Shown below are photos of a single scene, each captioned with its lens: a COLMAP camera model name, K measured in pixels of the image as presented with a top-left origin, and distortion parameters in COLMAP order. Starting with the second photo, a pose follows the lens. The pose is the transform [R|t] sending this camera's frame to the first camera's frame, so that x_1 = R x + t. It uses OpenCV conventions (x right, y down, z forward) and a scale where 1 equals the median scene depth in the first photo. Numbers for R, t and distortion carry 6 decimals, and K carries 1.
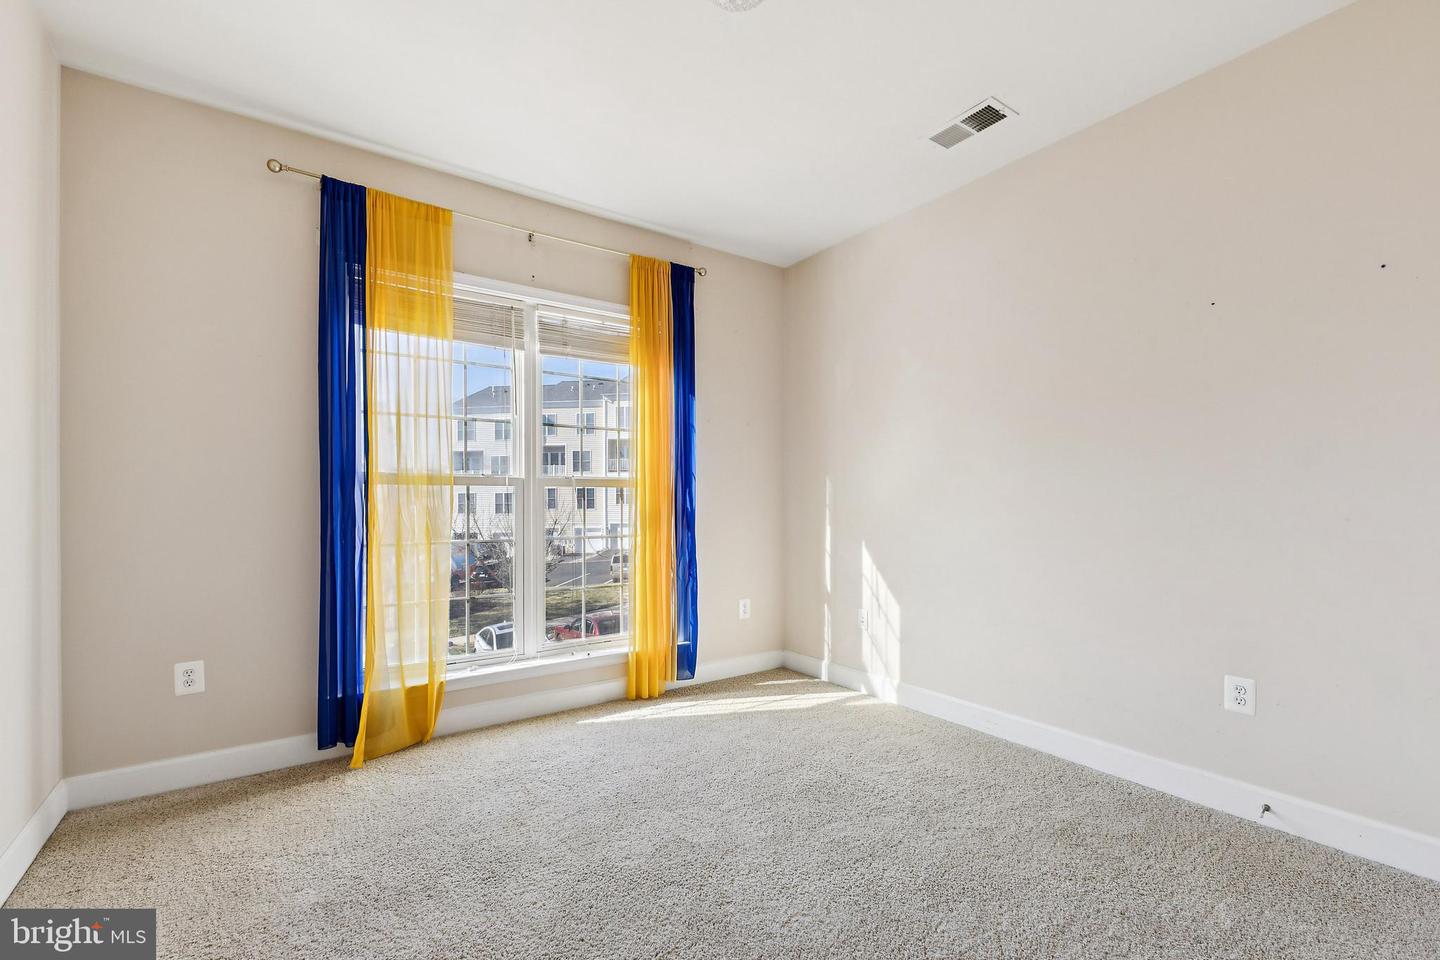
lens RADIAL K [[633.9, 0, 720.4], [0, 633.9, 487.7], [0, 0, 1]] dist [0.000862, -0.000044]
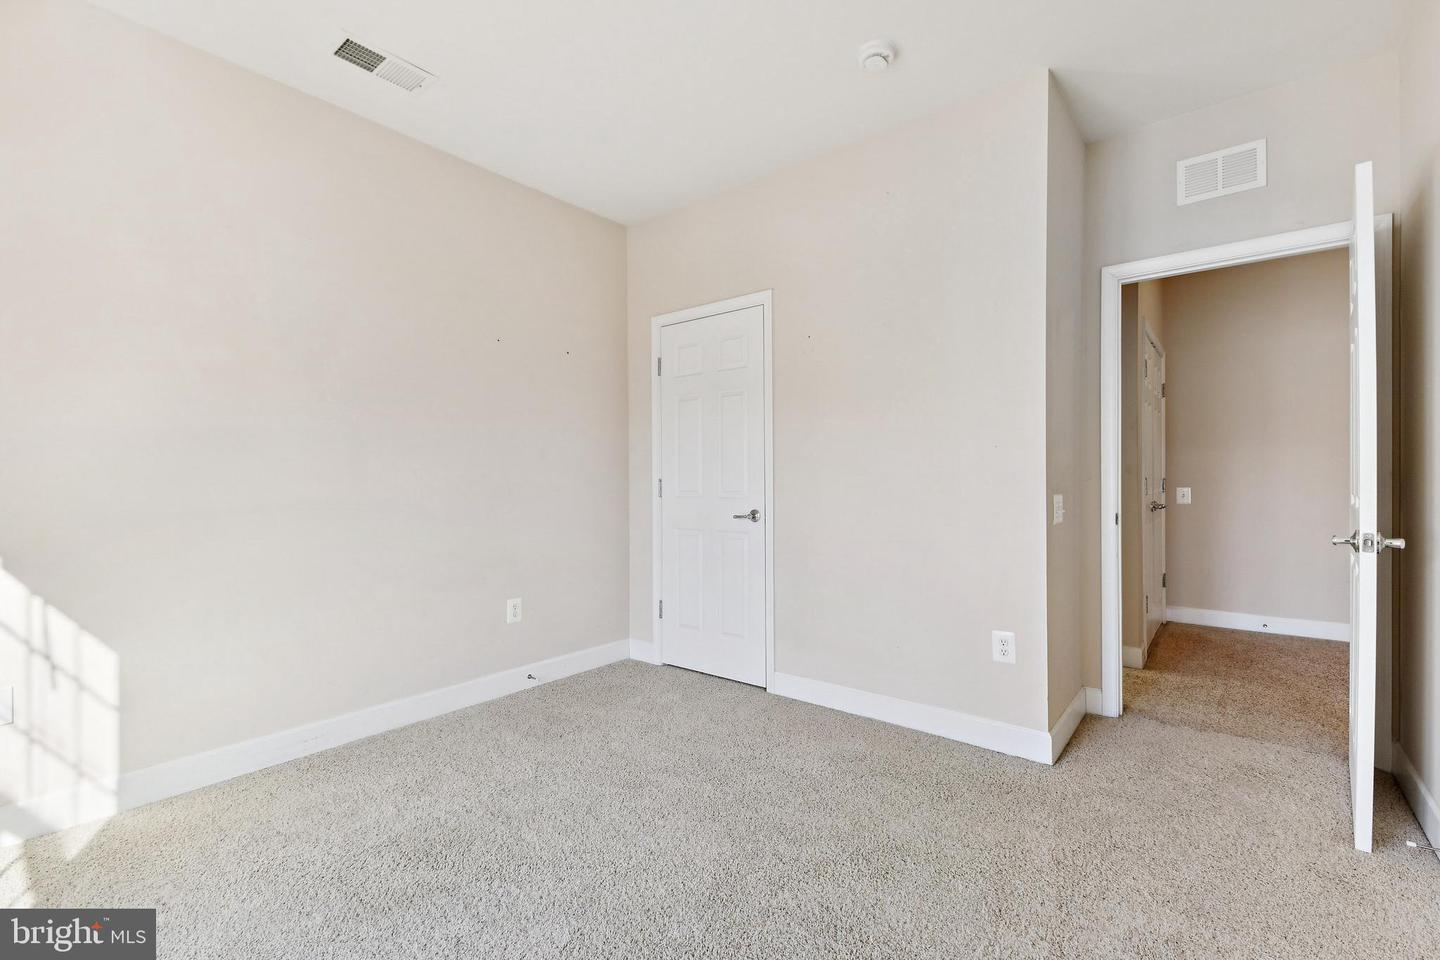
lens RADIAL K [[633.9, 0, 717.7], [0, 633.9, 481.8], [0, 0, 1]] dist [0.000862, -0.000044]
pose [[-0.293563, 0.012542, 0.955858, -0.472624], [-0.006036, 0.999870, -0.014973, 0.029502], [-0.955921, -0.010165, -0.293449, 0.632047]]
